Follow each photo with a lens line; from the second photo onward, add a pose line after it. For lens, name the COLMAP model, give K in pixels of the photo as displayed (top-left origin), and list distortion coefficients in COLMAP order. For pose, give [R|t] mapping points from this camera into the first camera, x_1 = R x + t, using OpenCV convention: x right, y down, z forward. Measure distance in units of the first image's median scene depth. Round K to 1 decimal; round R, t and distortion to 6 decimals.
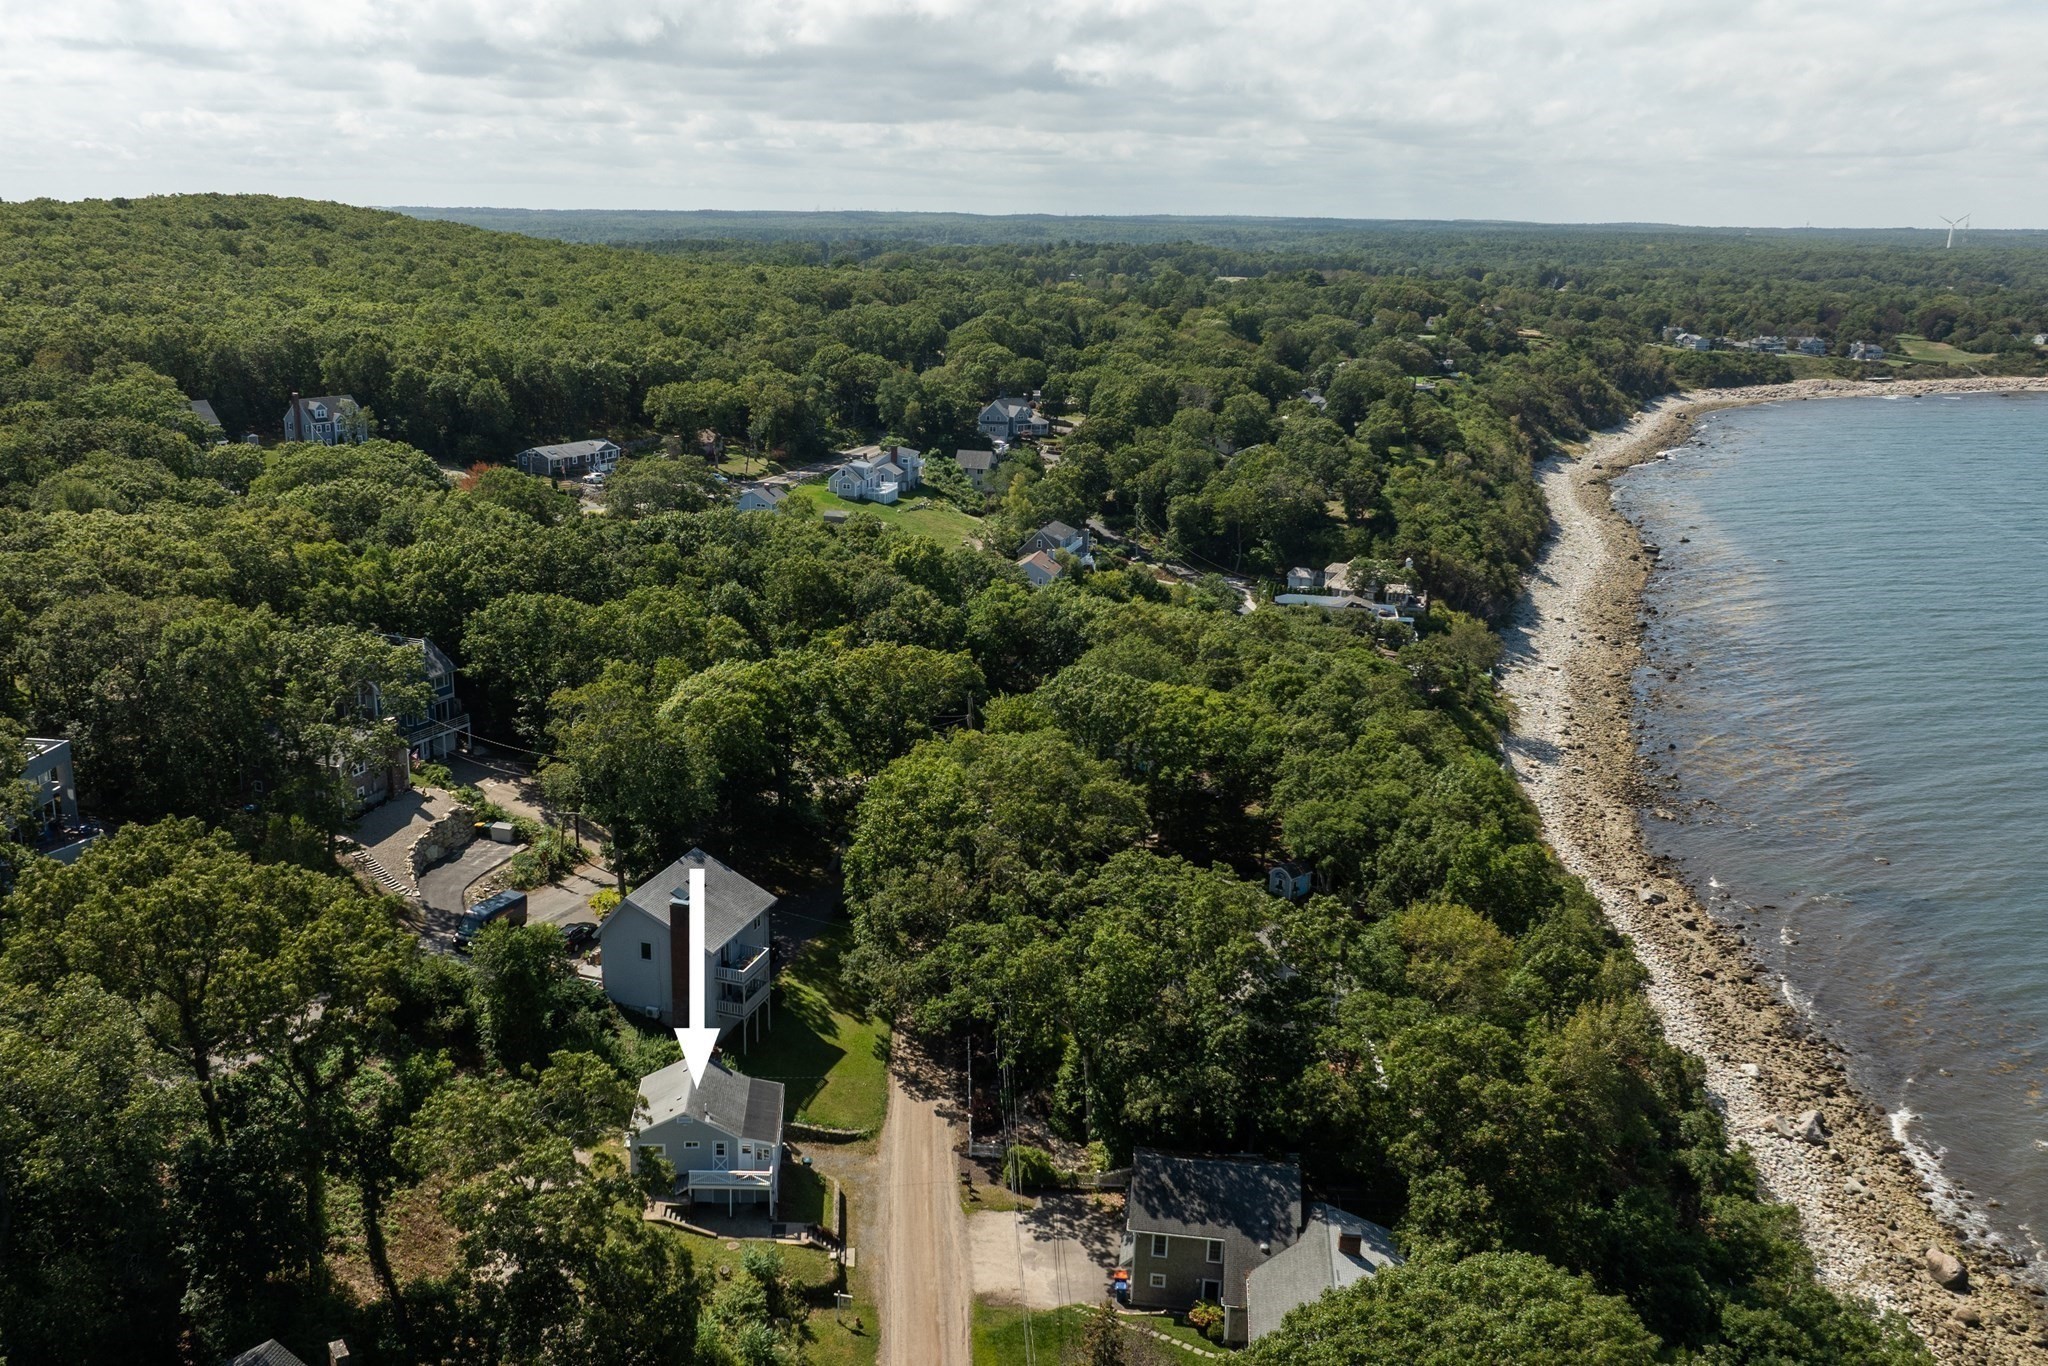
lens RADIAL K [[1707.3, 0, 881.9], [0, 1707.3, 687.8], [0, 0, 1]] dist [-0.011152, -0.000240]
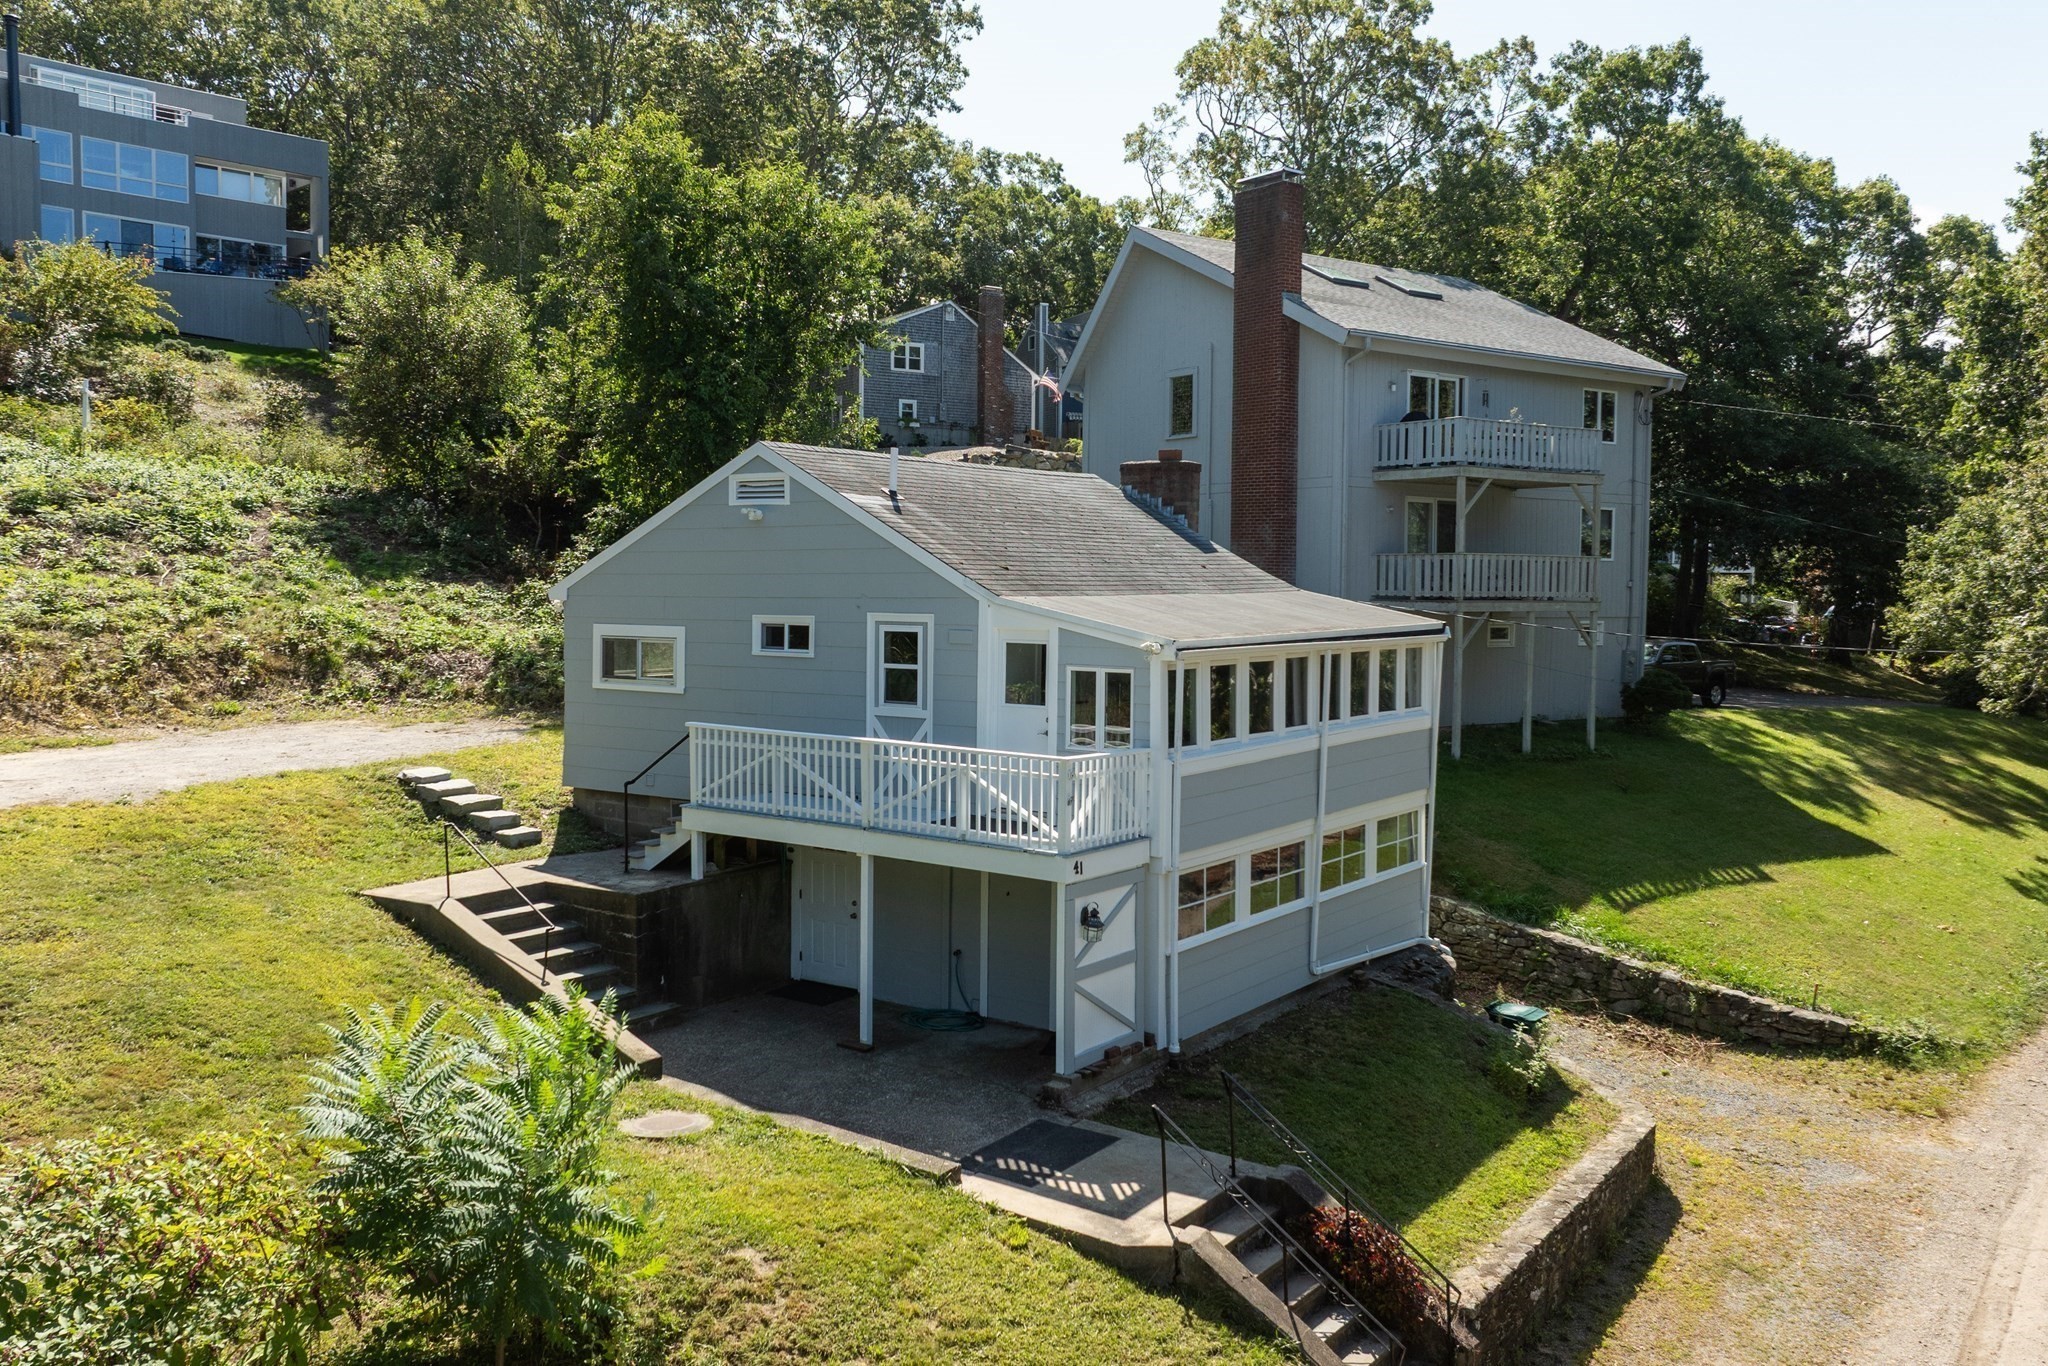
lens RADIAL K [[1694.4, 0, 1041.1], [0, 1694.4, 681.7], [0, 0, 1]] dist [-0.034050, 0.016695]
pose [[0.824076, 0.027785, -0.565797, 0.016070], [-0.155343, 0.971592, -0.178543, 0.260463], [0.544763, 0.235026, 0.804982, 0.746956]]
